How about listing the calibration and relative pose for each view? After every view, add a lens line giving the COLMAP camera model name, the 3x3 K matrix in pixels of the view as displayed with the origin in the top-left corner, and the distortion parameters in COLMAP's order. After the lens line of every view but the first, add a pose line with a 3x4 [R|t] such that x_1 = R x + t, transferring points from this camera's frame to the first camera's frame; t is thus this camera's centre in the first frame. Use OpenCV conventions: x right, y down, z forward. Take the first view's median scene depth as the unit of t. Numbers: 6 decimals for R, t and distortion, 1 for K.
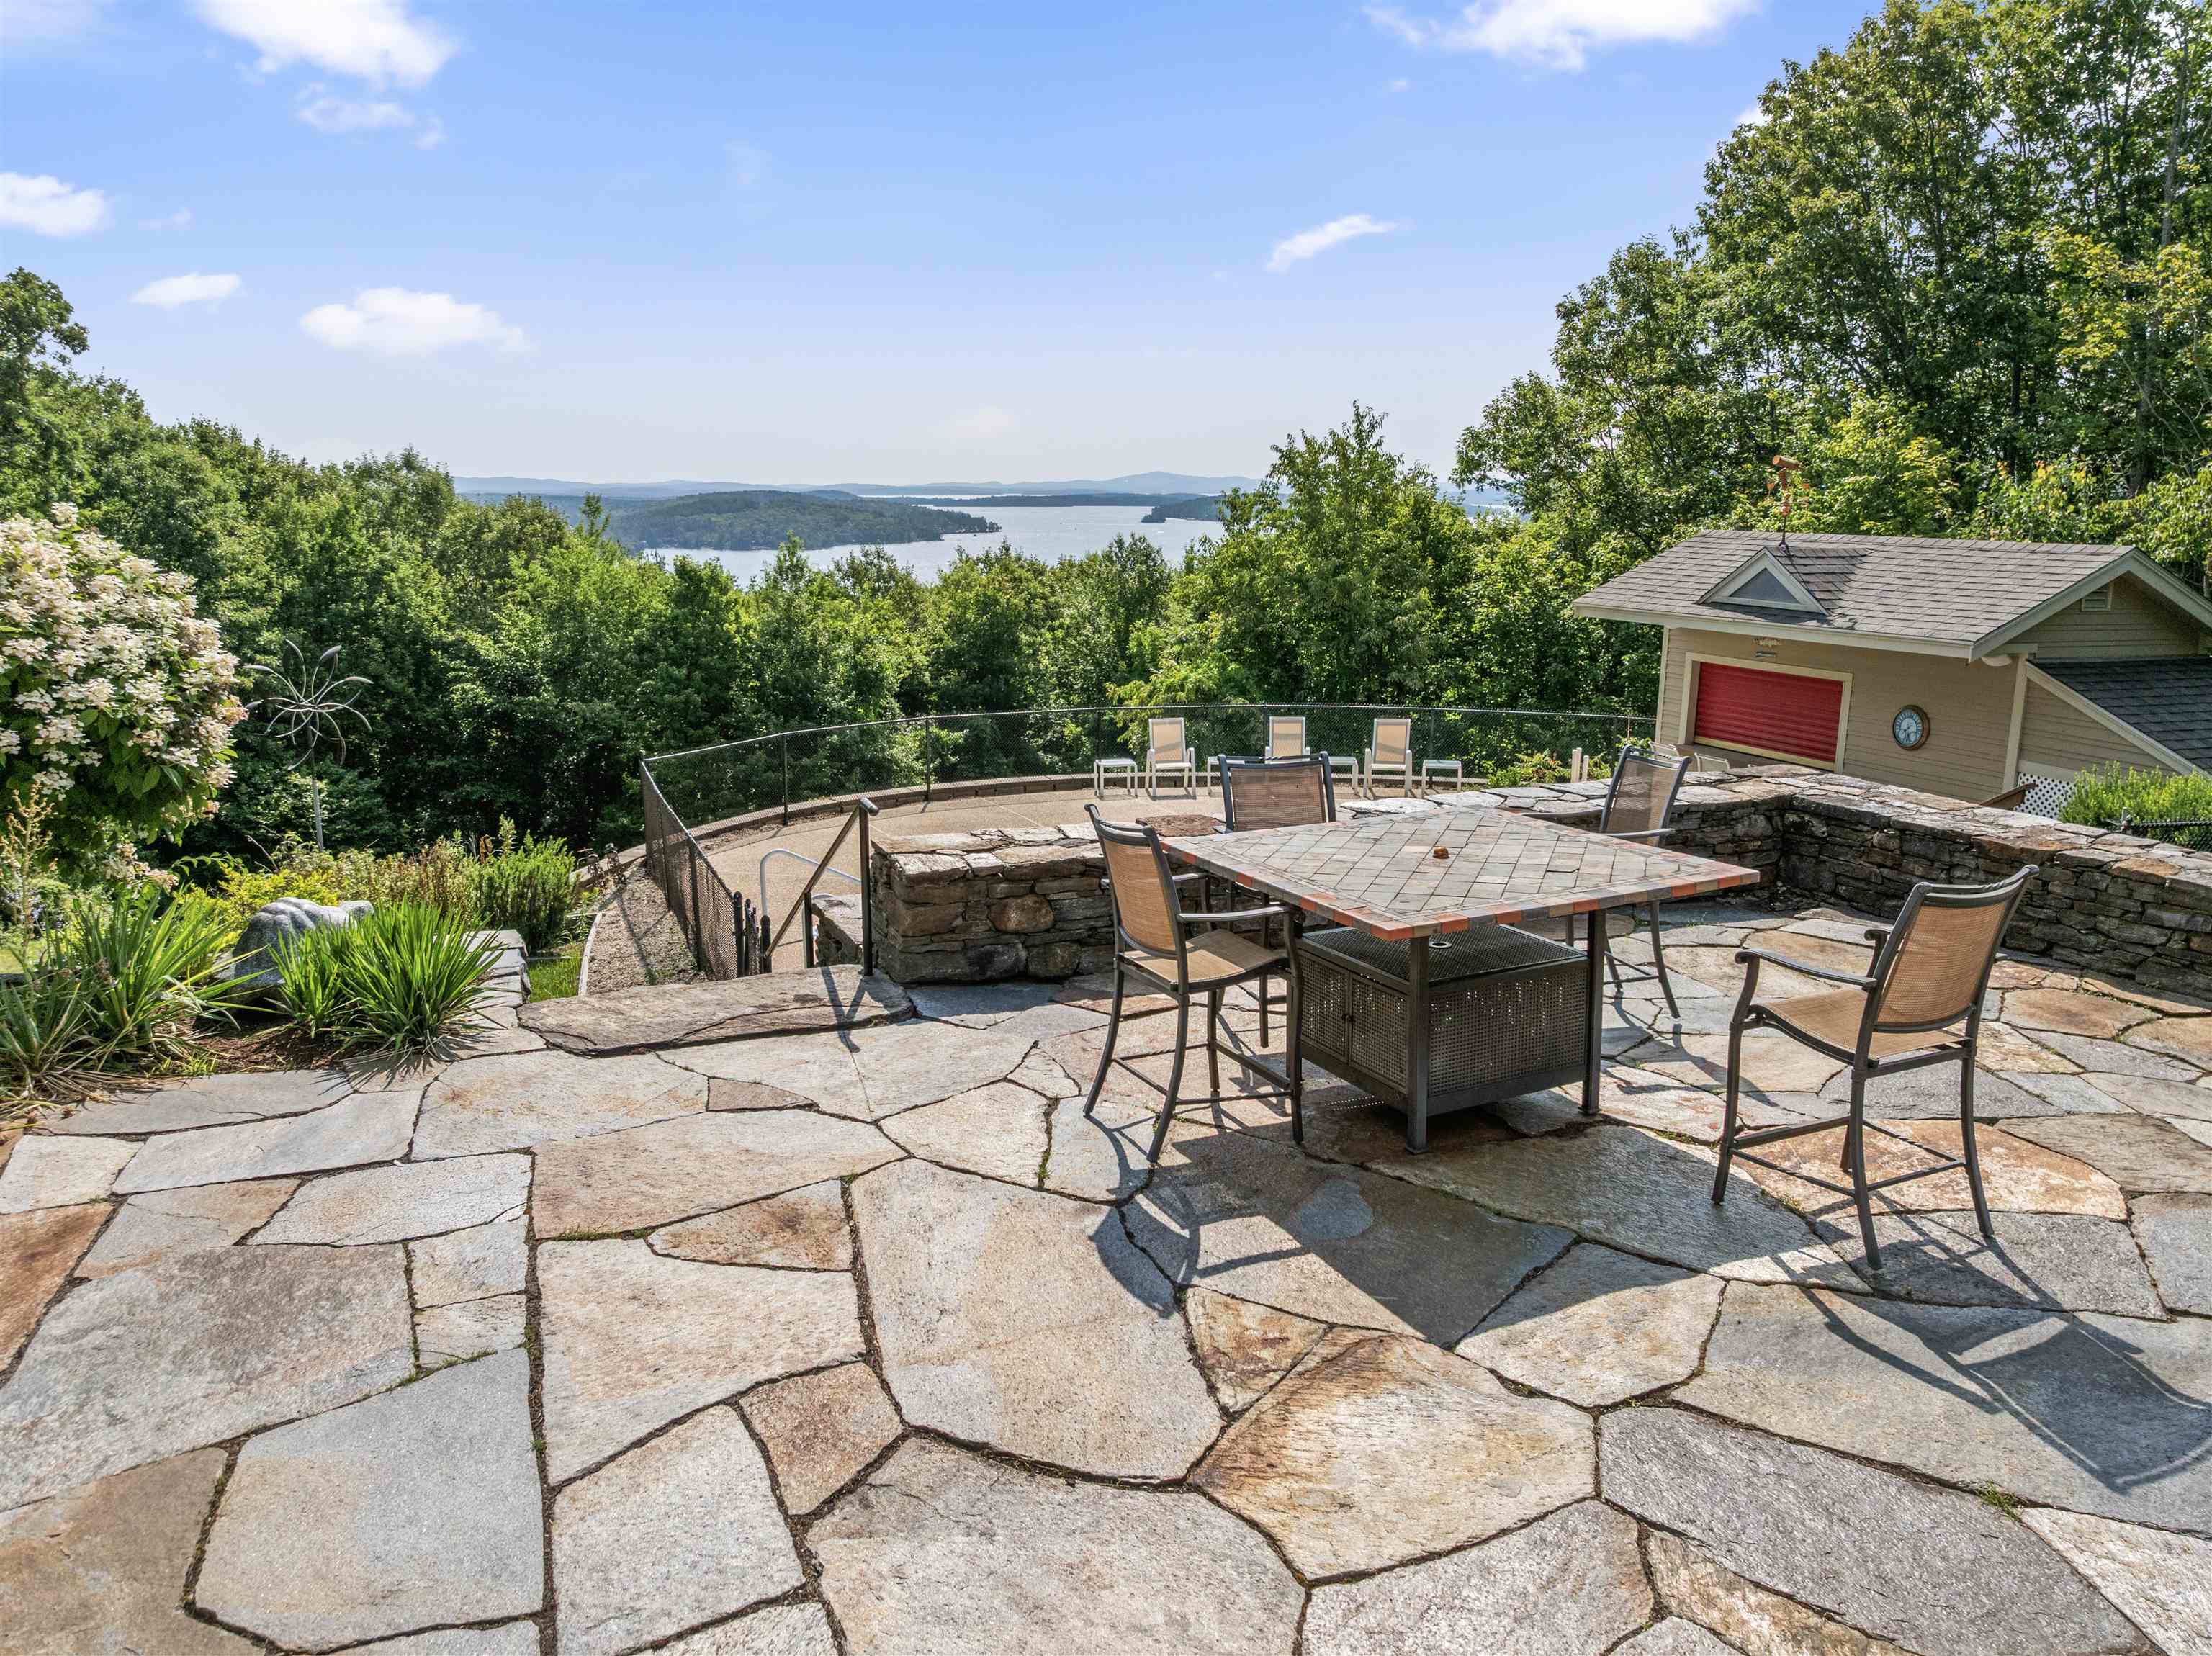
lens RADIAL K [[1569.9, 0, 1106.0], [0, 1569.9, 828.0], [0, 0, 1]] dist [-0.037268, -0.000333]
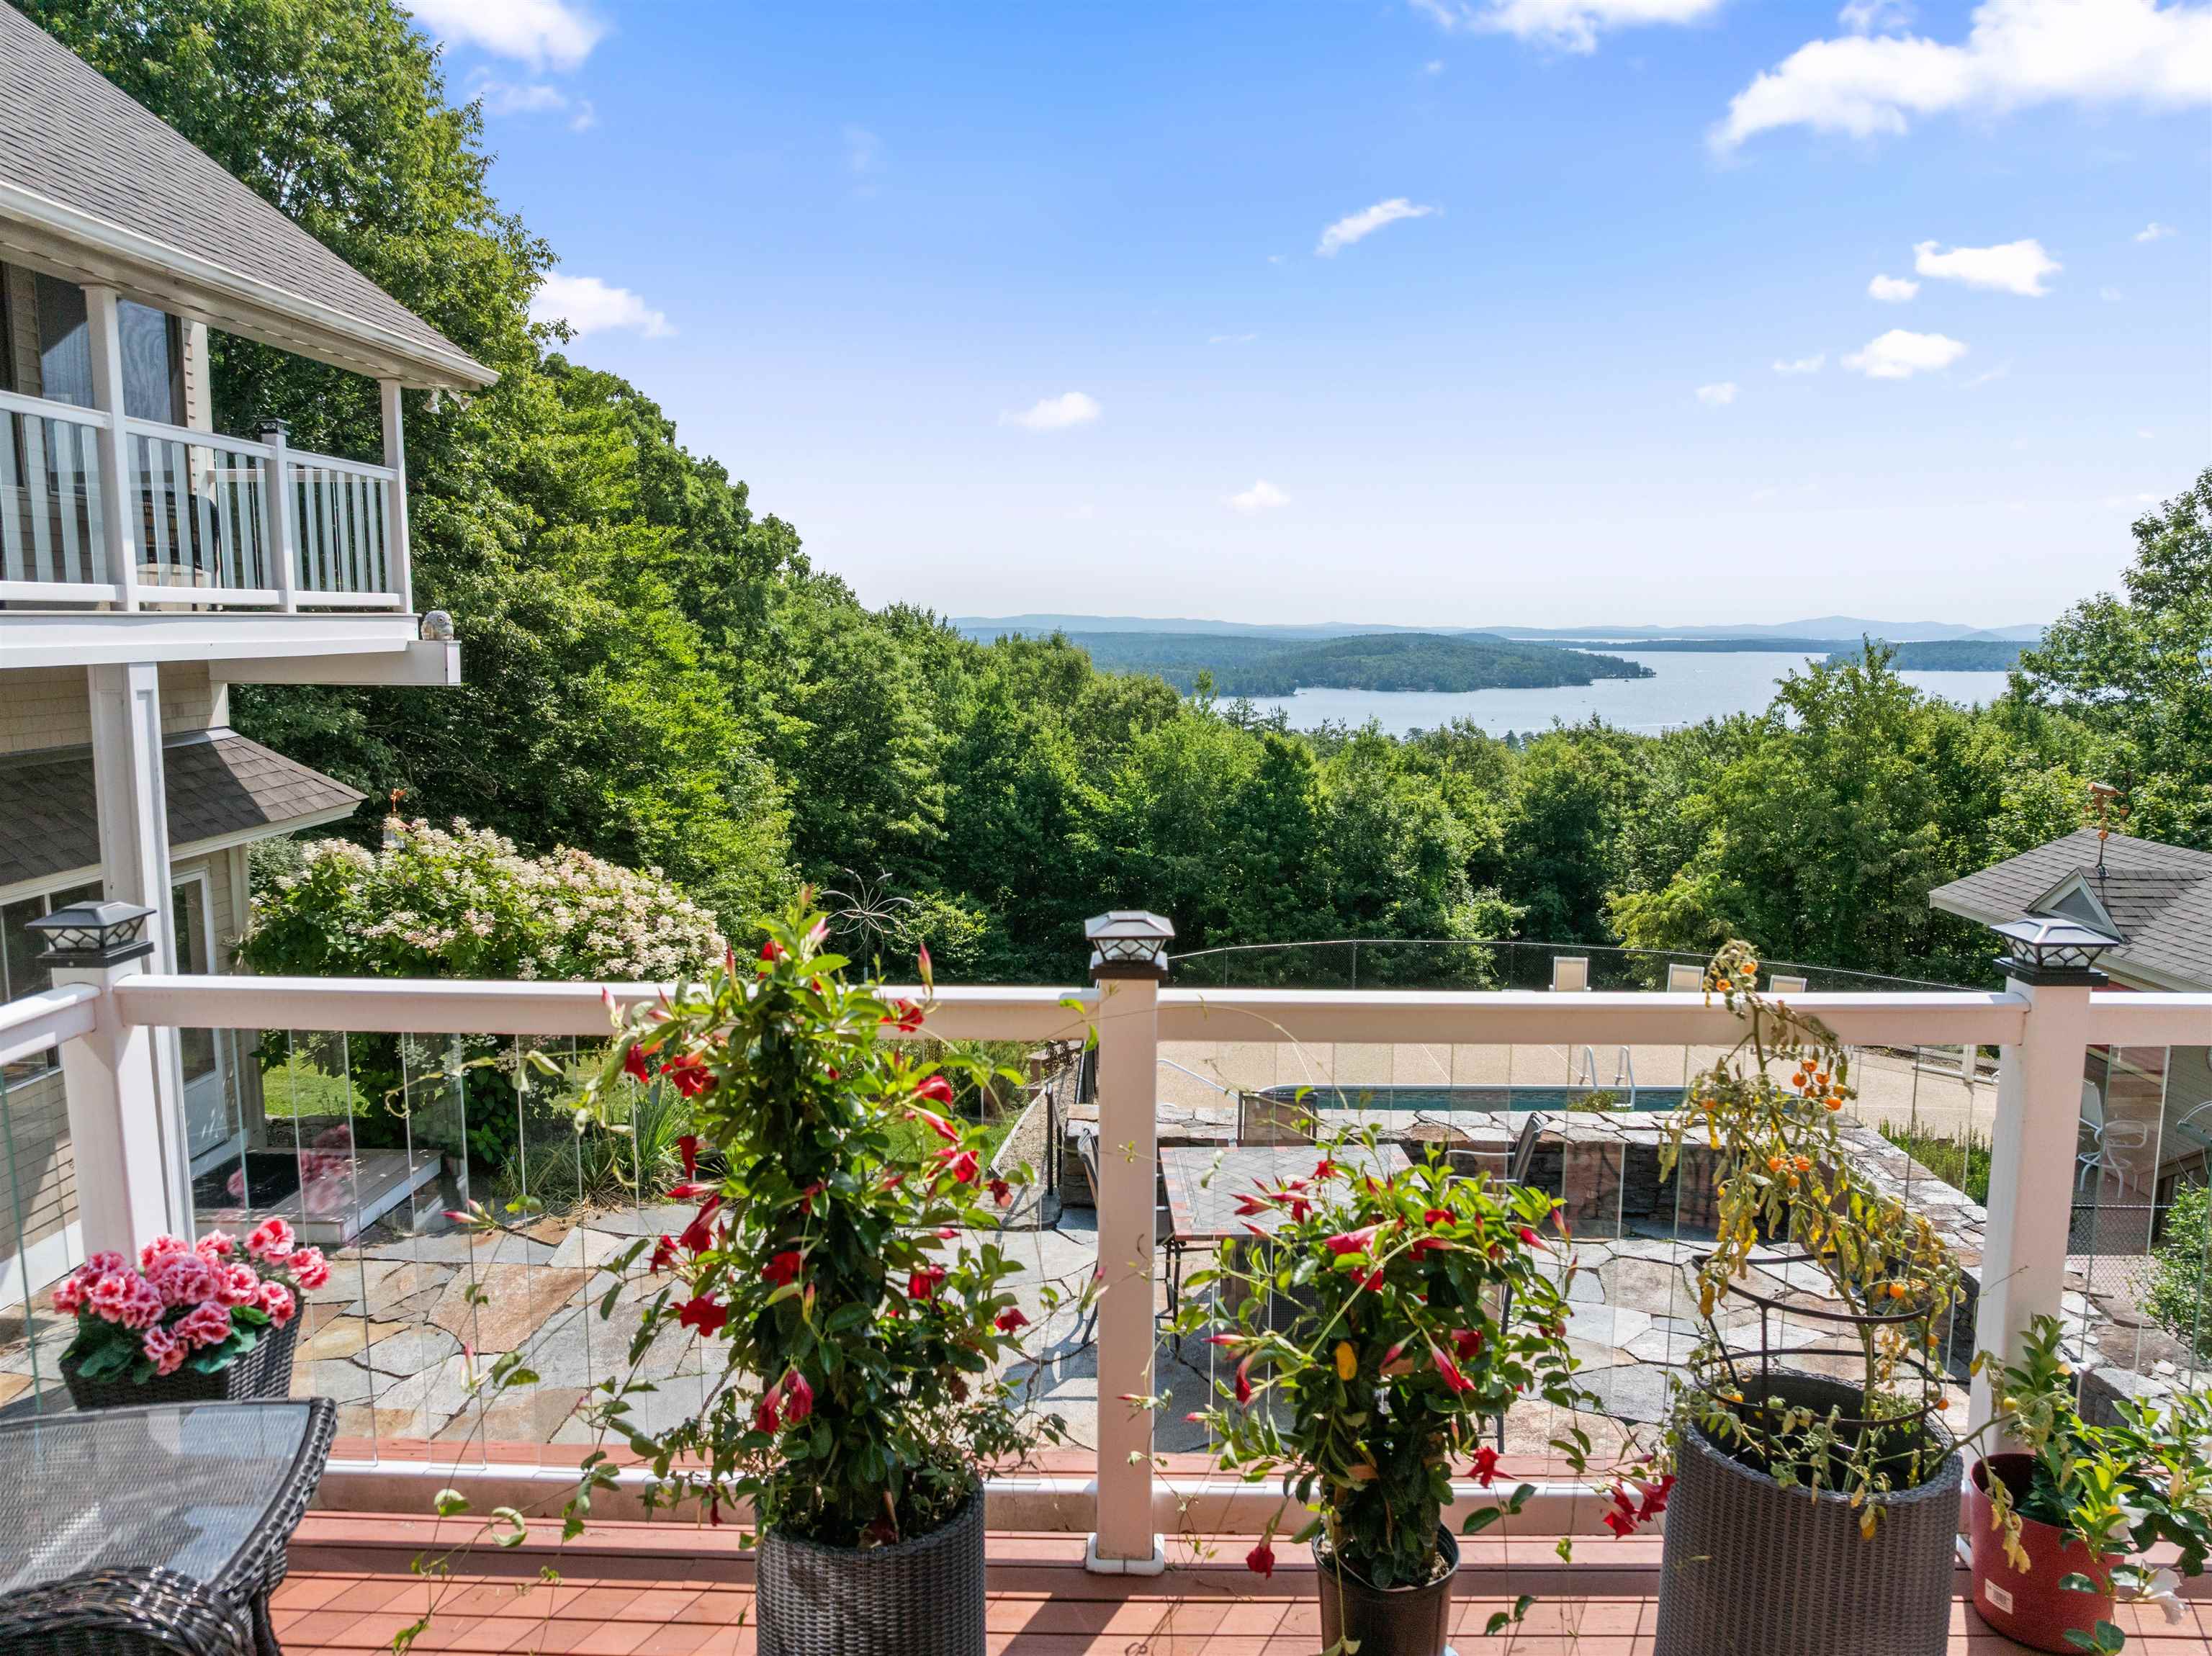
lens RADIAL K [[1565.0, 0, 1115.4], [0, 1565.0, 829.2], [0, 0, 1]] dist [-0.008704, -0.002618]
pose [[0.919906, 0.053550, -0.388467, 0.060972], [-0.086265, 0.993999, -0.067257, -0.020825], [0.382534, 0.095382, 0.919005, -0.055391]]
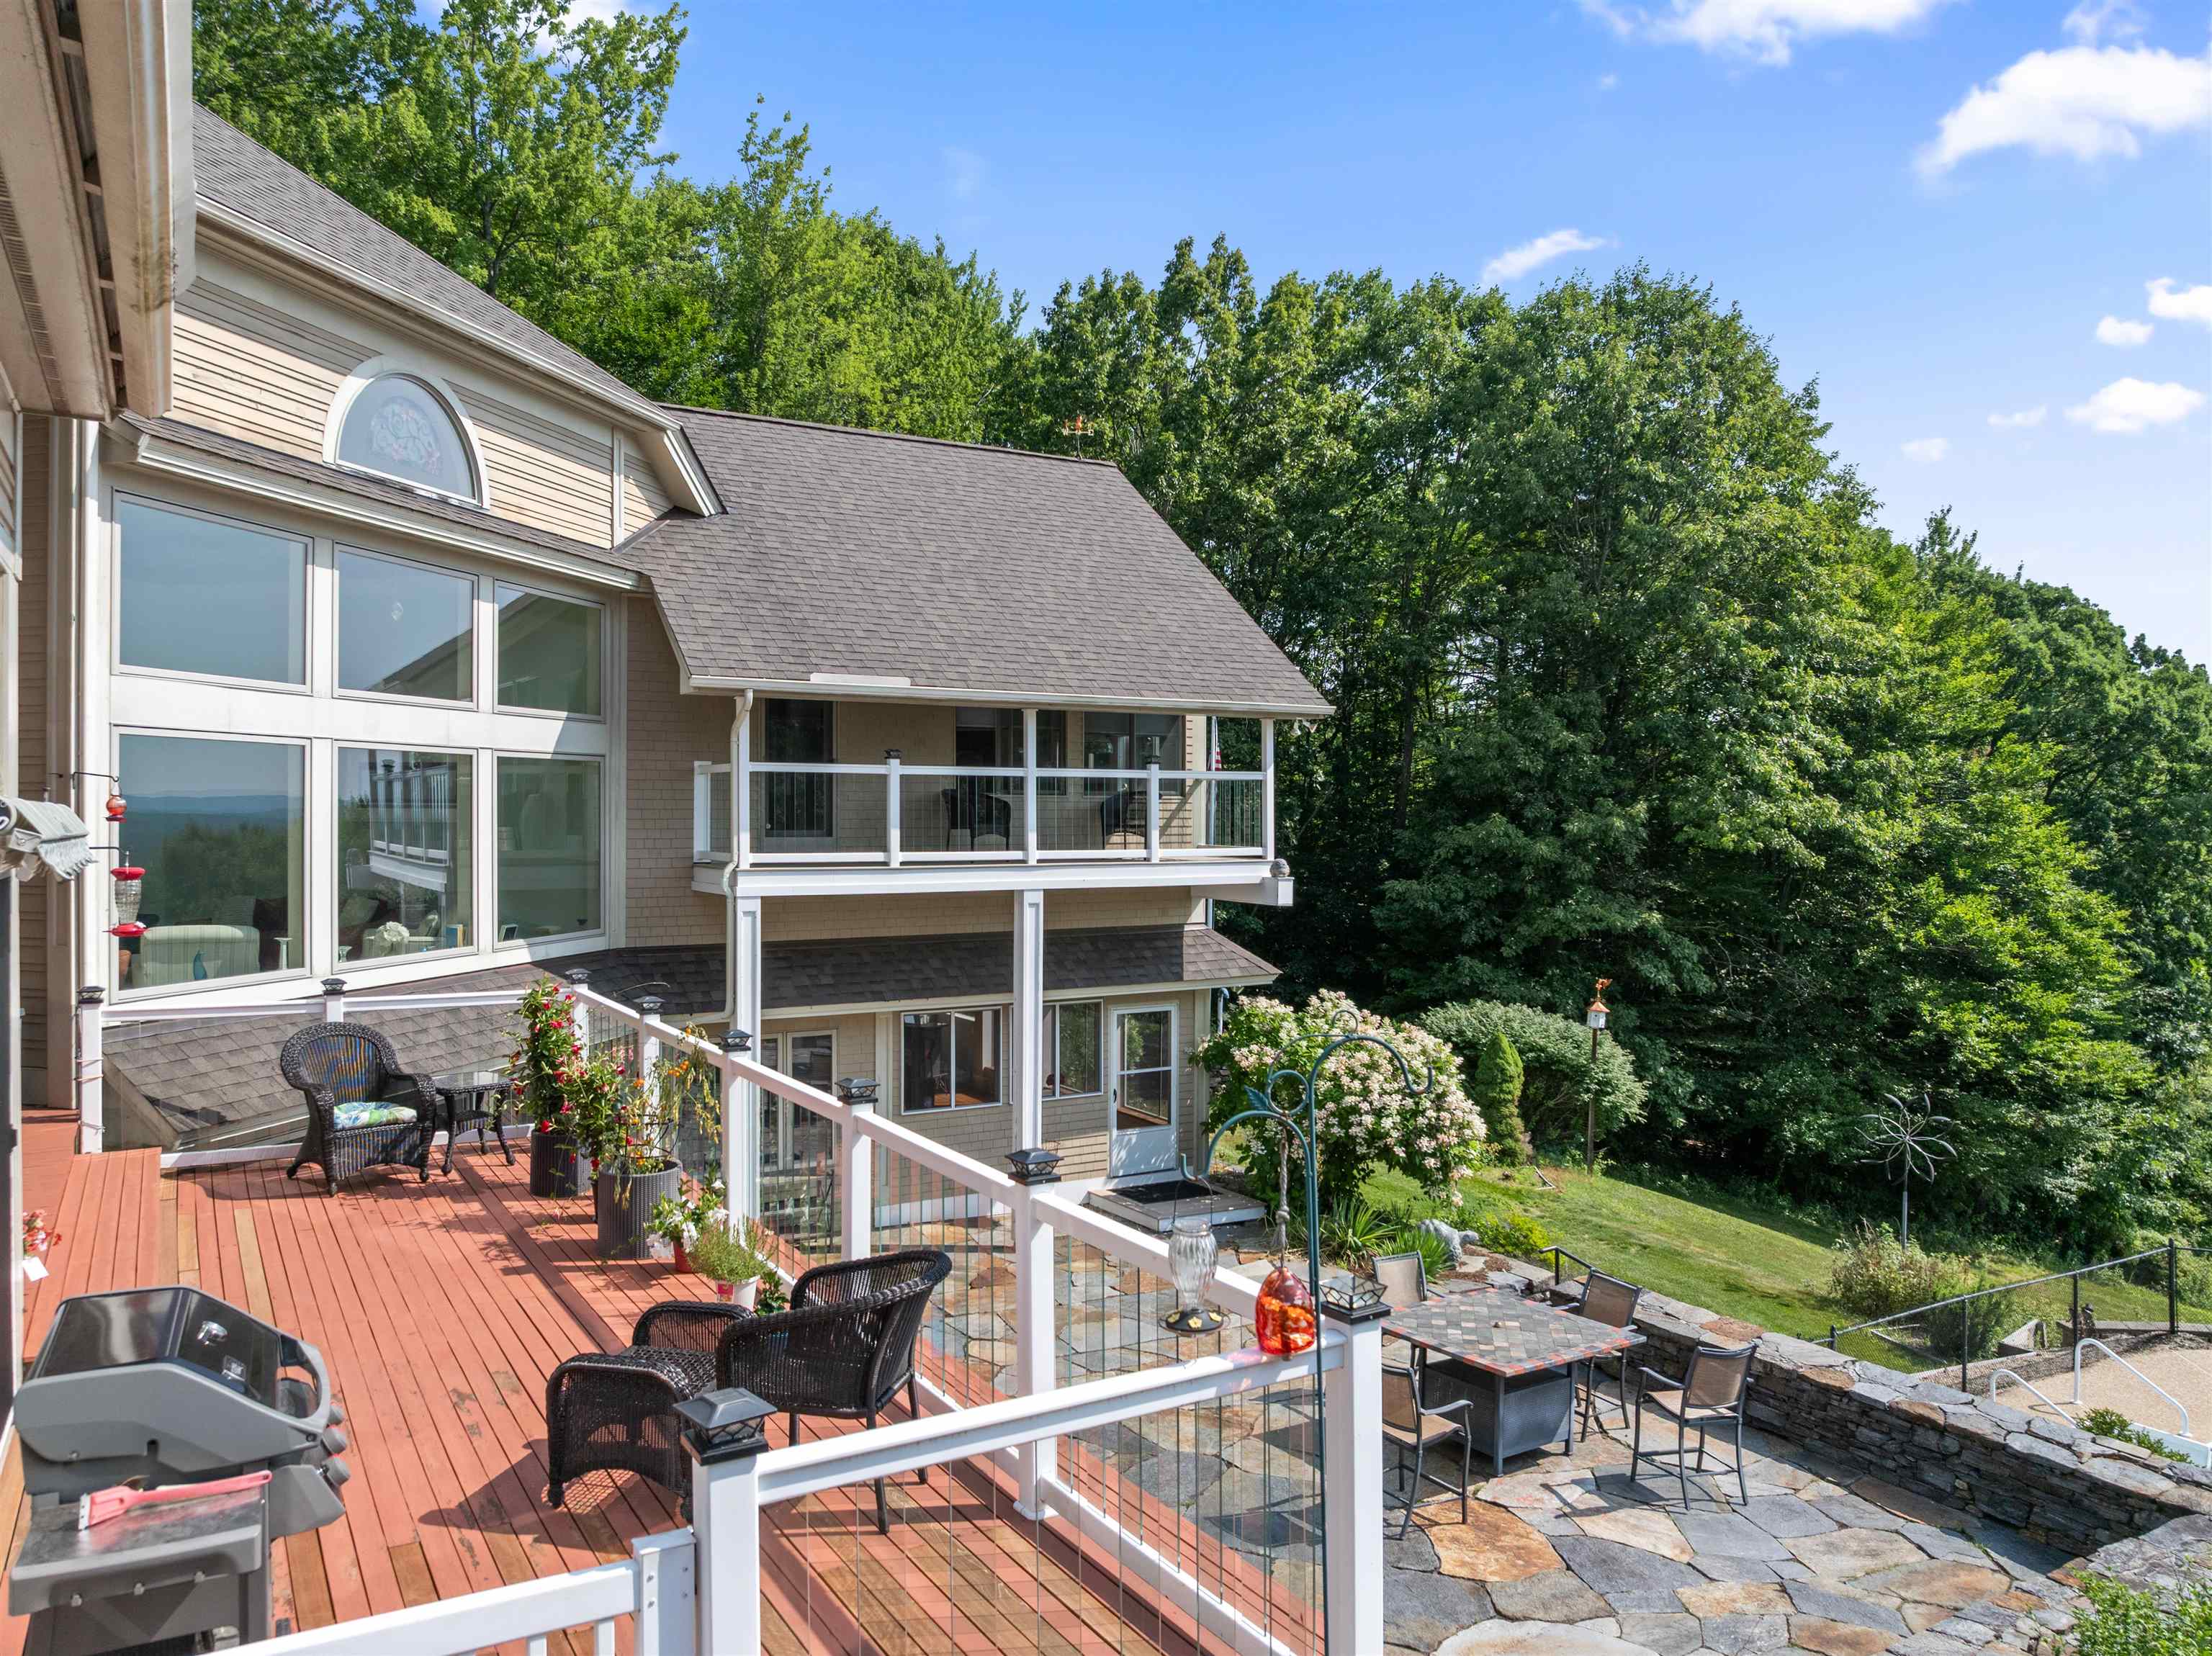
lens RADIAL K [[1569.9, 0, 1106.0], [0, 1569.9, 828.0], [0, 0, 1]] dist [-0.037268, -0.000333]
pose [[0.152118, 0.009542, -0.988316, 0.201144], [-0.214057, 0.976538, -0.023519, -0.043299], [0.964904, 0.215133, 0.150591, 0.002274]]
